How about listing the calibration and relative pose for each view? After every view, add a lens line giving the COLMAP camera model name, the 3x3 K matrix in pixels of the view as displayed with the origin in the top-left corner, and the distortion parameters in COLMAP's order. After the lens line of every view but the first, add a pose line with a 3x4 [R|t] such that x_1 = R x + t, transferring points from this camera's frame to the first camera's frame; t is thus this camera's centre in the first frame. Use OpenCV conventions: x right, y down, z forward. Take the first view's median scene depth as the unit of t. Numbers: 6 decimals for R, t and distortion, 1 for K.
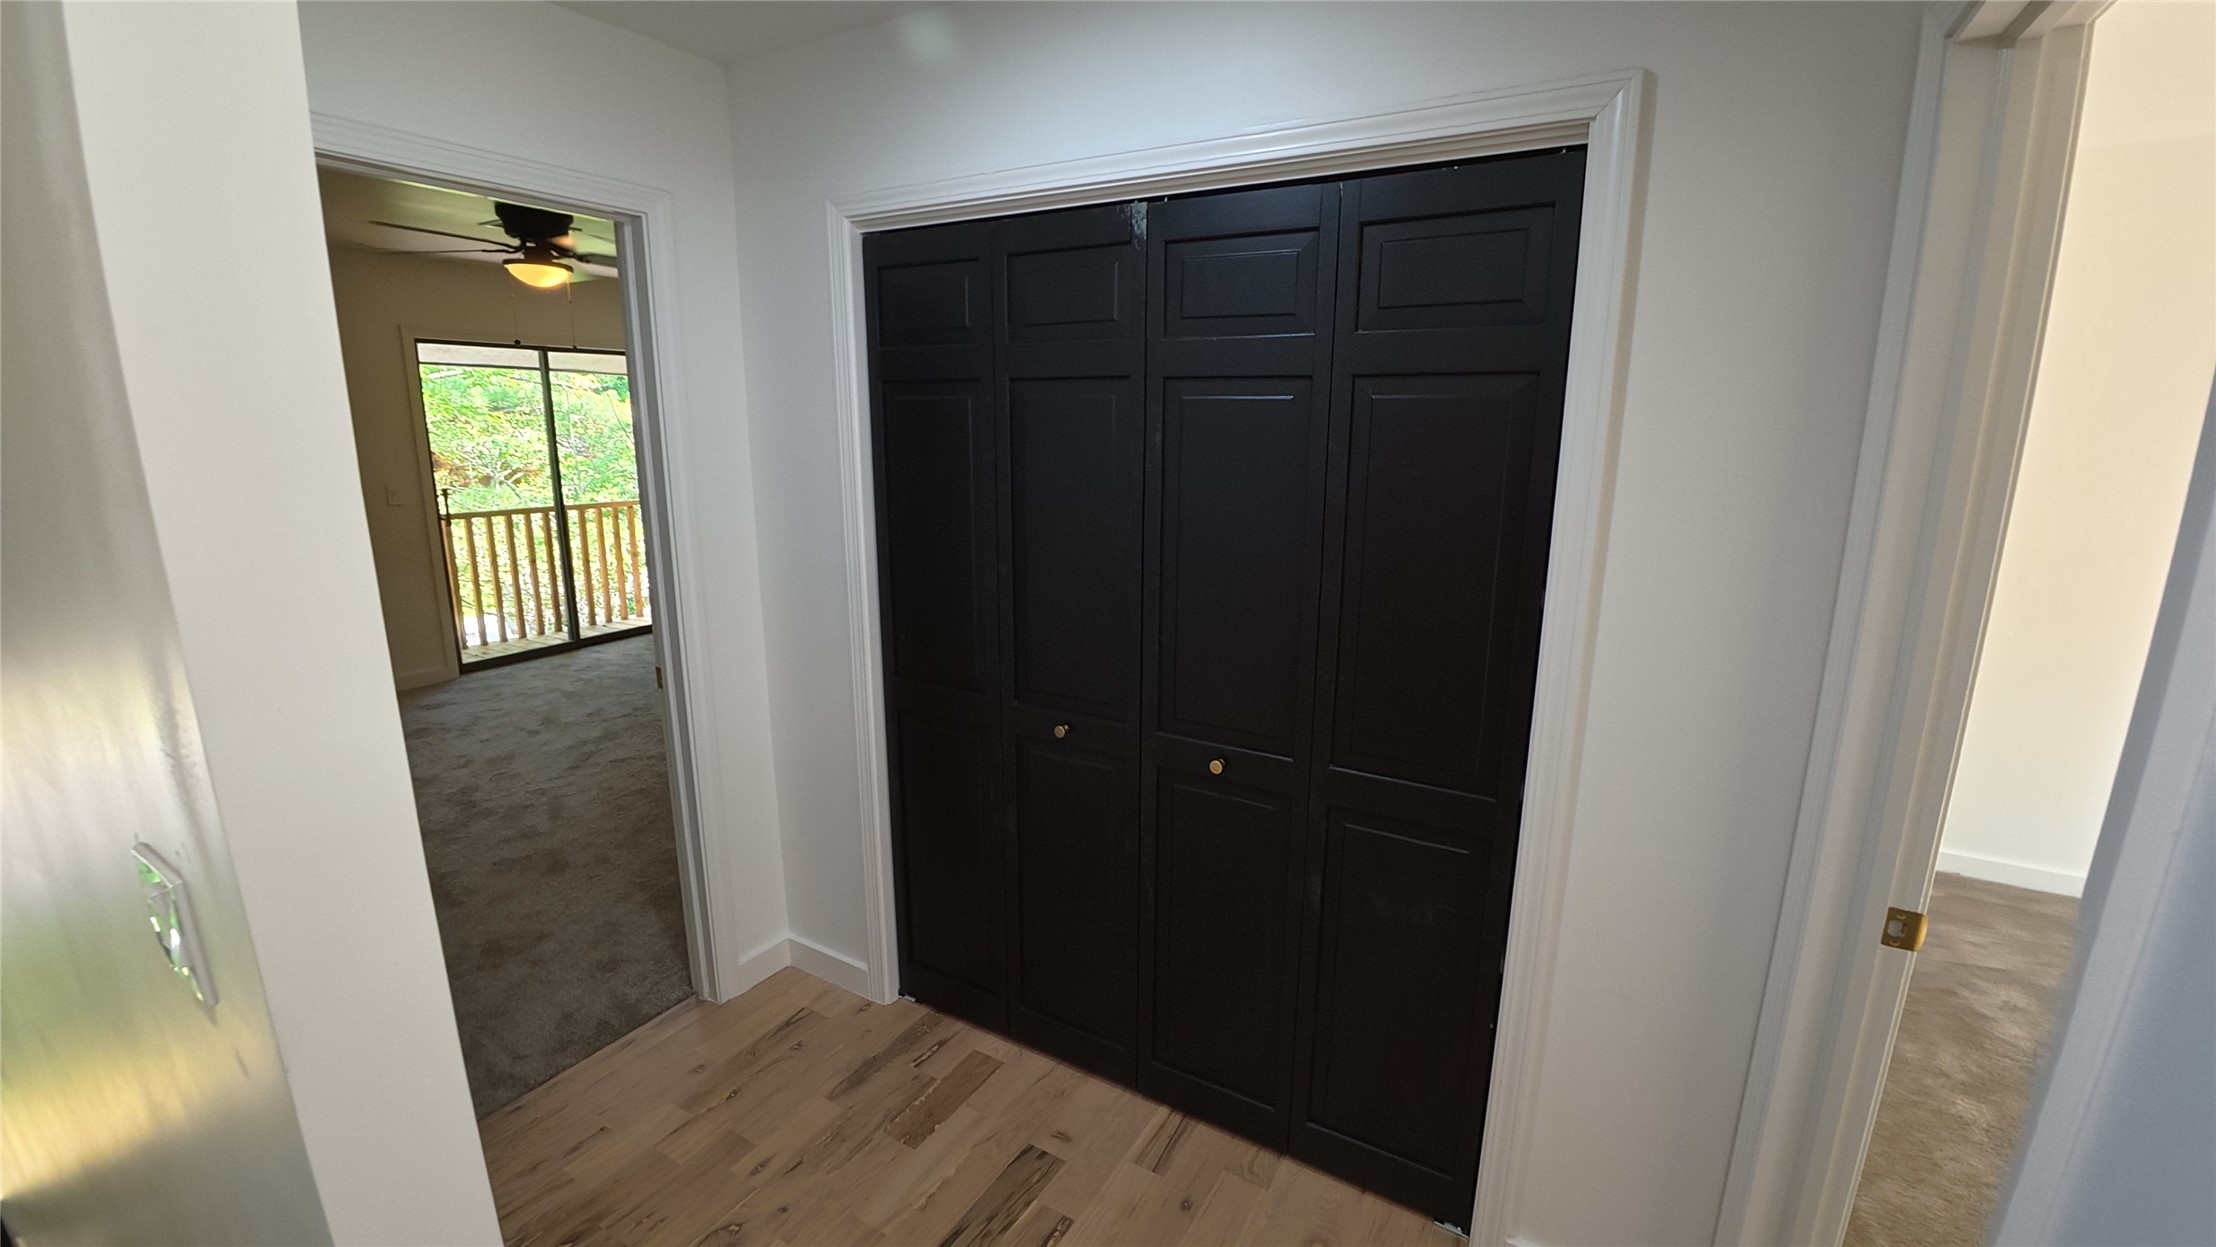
lens RADIAL K [[911.1, 0, 1110.1], [0, 911.1, 619.3], [0, 0, 1]] dist [-0.000160, 0.000014]
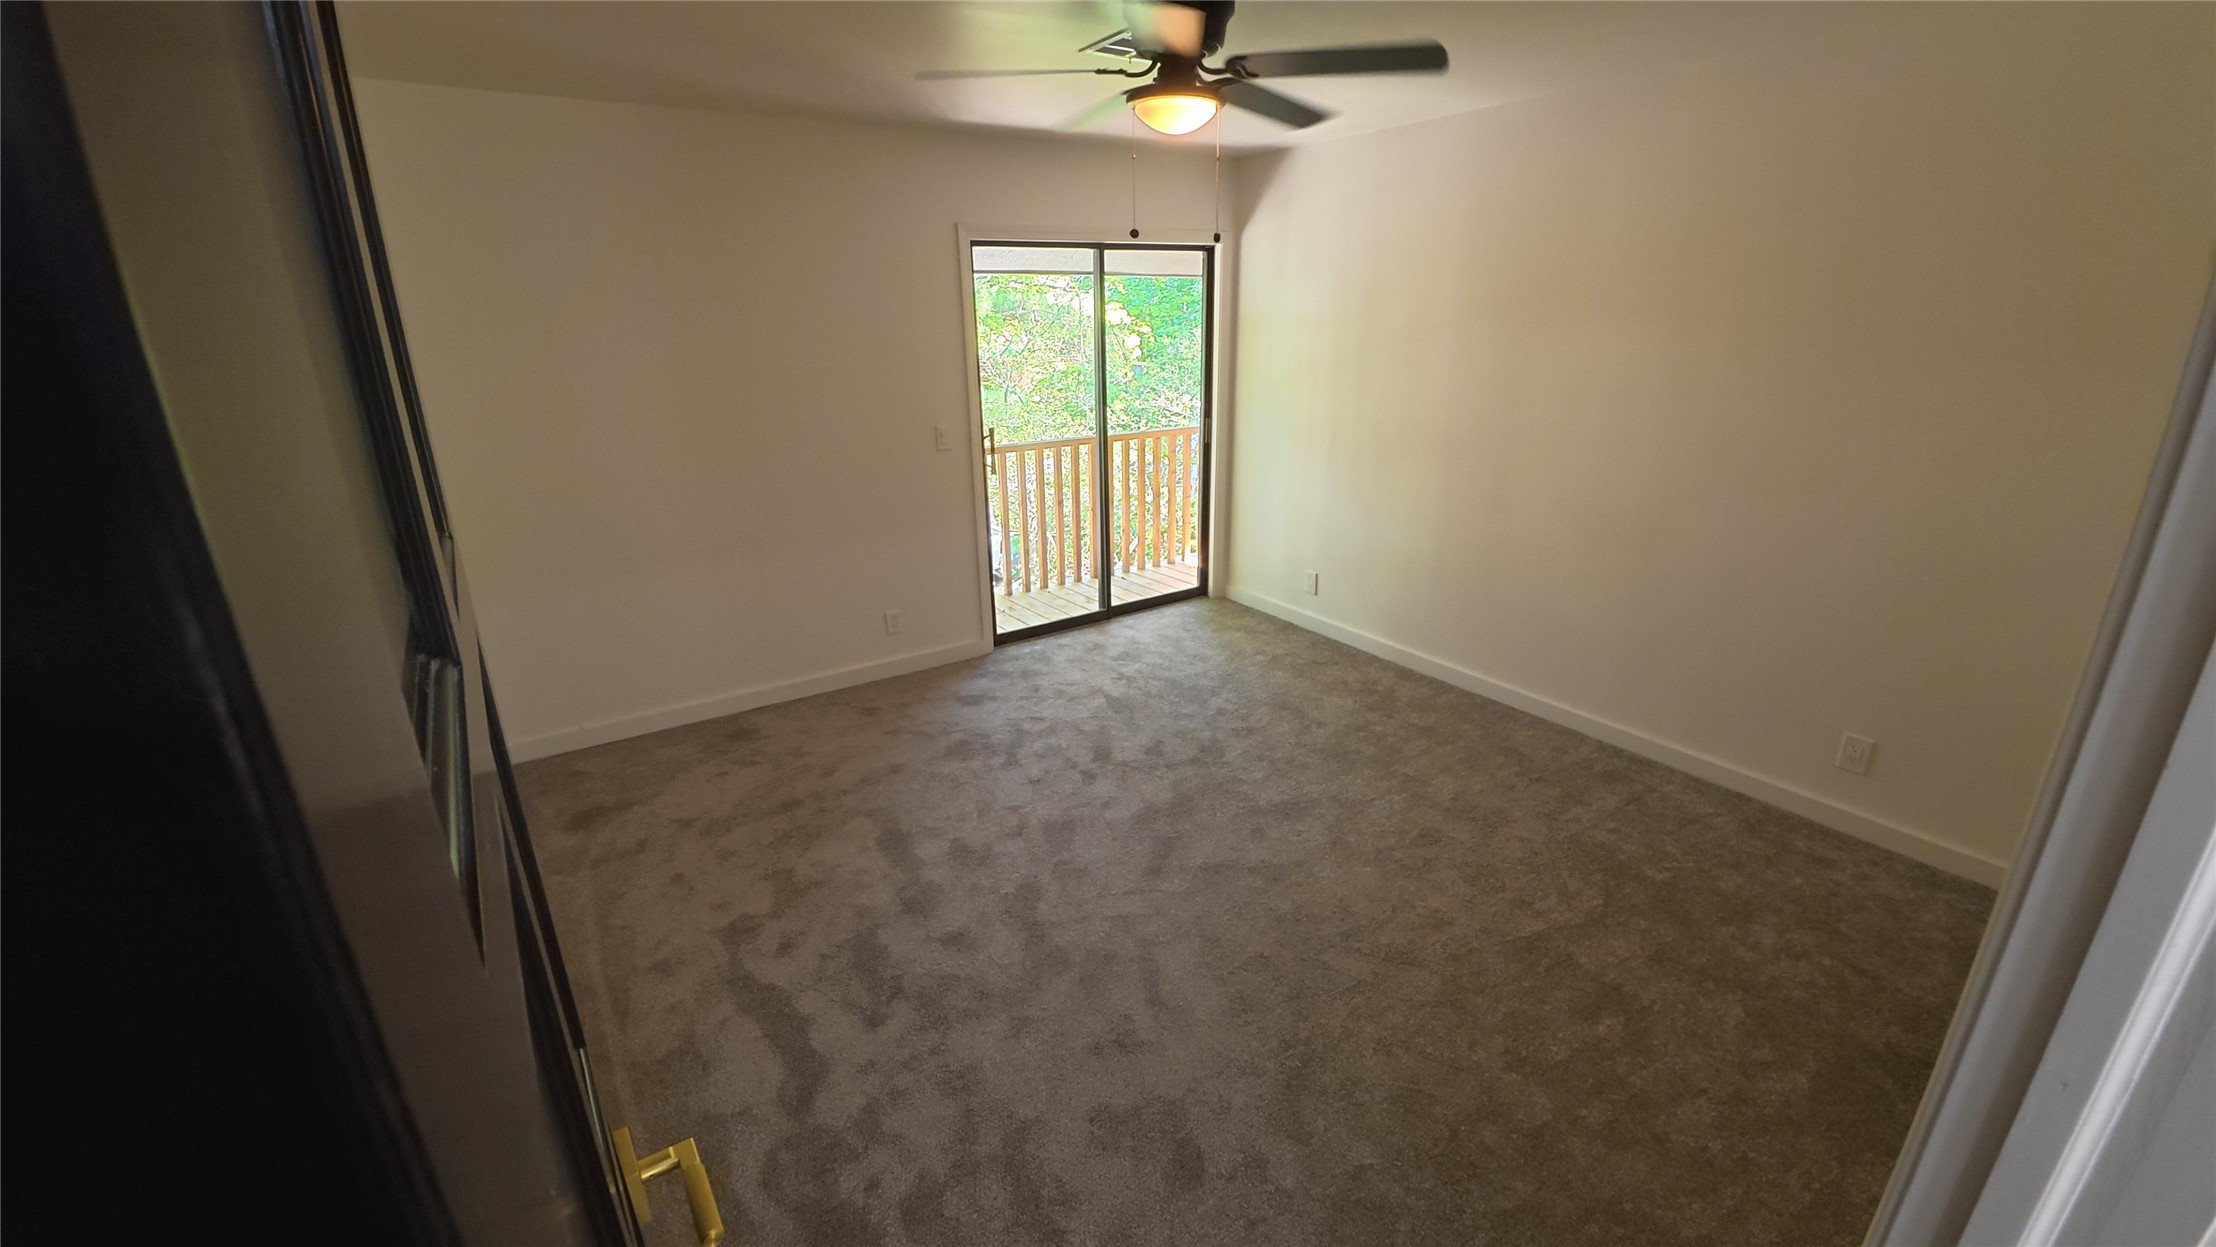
lens RADIAL K [[911.1, 0, 1108.2], [0, 911.1, 629.1], [0, 0, 1]] dist [-0.000160, 0.000014]
pose [[0.897903, 0.123292, -0.422574, -0.301626], [-0.071956, 0.988172, 0.135418, -0.094904], [0.434272, -0.091186, 0.896154, 0.328432]]
